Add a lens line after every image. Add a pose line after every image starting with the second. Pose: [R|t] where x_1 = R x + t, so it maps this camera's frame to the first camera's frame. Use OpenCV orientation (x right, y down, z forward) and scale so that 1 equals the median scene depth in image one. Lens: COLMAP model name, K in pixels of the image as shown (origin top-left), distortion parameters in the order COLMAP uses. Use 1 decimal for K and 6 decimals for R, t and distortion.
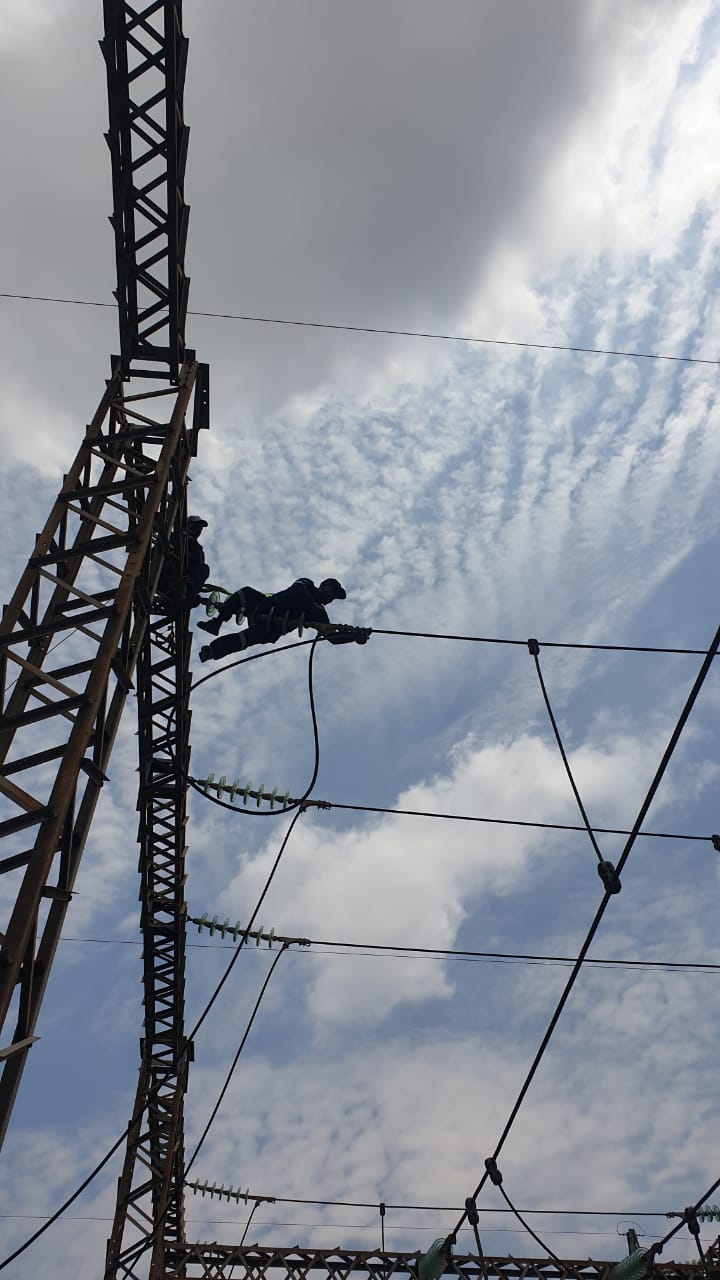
lens RADIAL K [[978.3, 0, 393.4], [0, 978.3, 642.0], [0, 0, 1]] dist [0.040905, 0.003045]
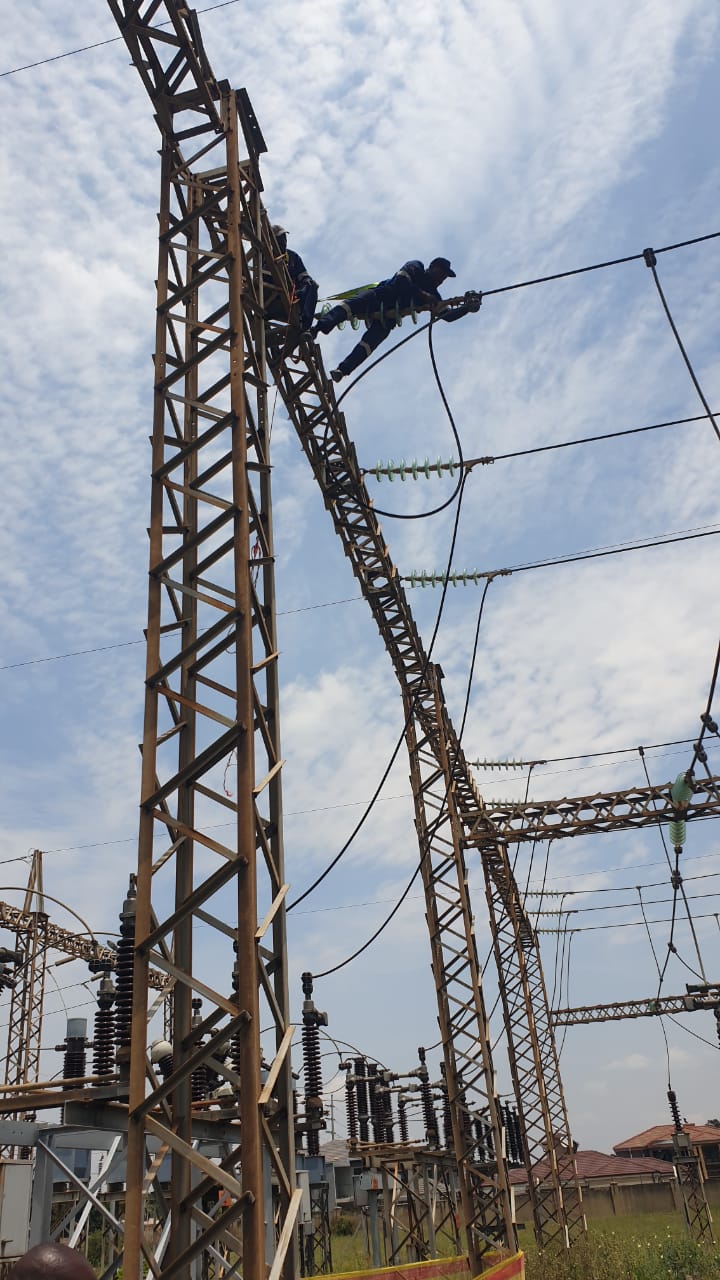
lens RADIAL K [[985.2, 0, 364.1], [0, 985.2, 641.4], [0, 0, 1]] dist [0.025705, -0.000266]
pose [[0.937582, -0.216896, -0.271839, 0.062398], [0.305361, 0.887516, 0.345065, -0.081950], [0.166418, -0.406535, 0.898351, -0.076981]]
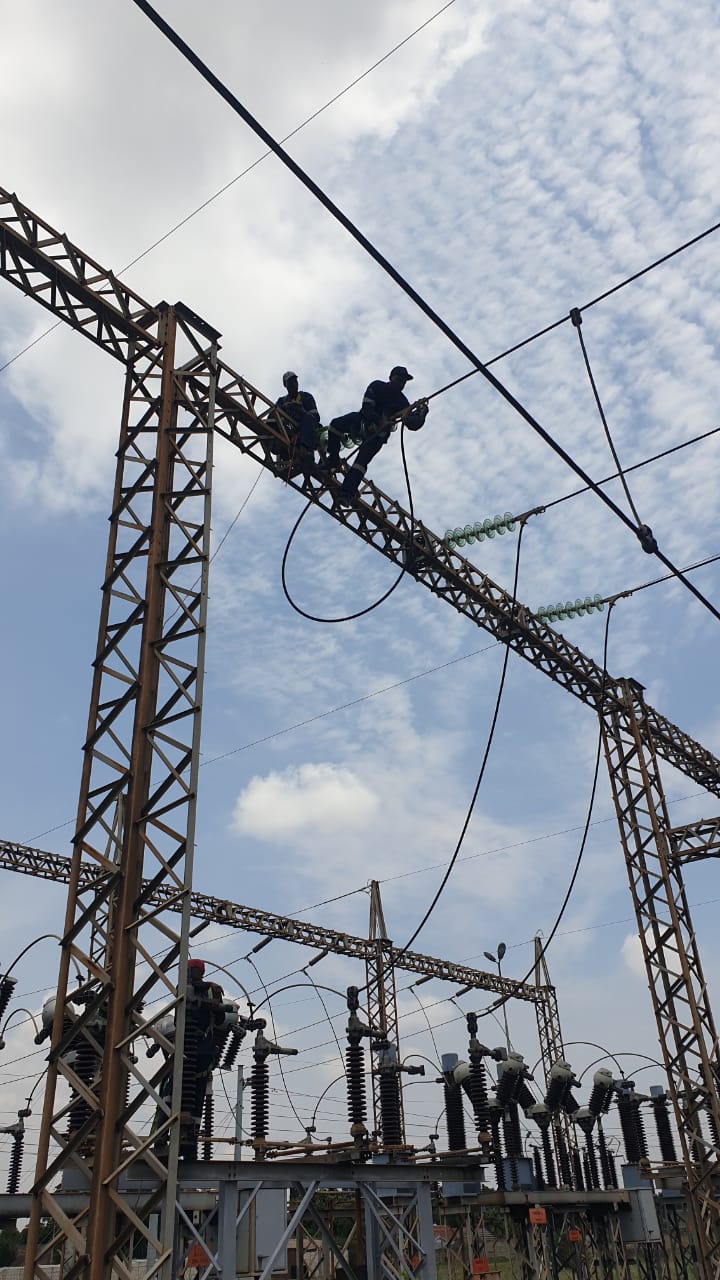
lens RADIAL K [[985.2, 0, 364.1], [0, 985.2, 641.4], [0, 0, 1]] dist [0.025705, -0.000266]
pose [[0.725170, -0.382640, -0.572464, 0.433267], [0.571340, 0.798396, 0.190090, -0.045826], [0.384317, -0.464919, 0.797591, -0.033098]]
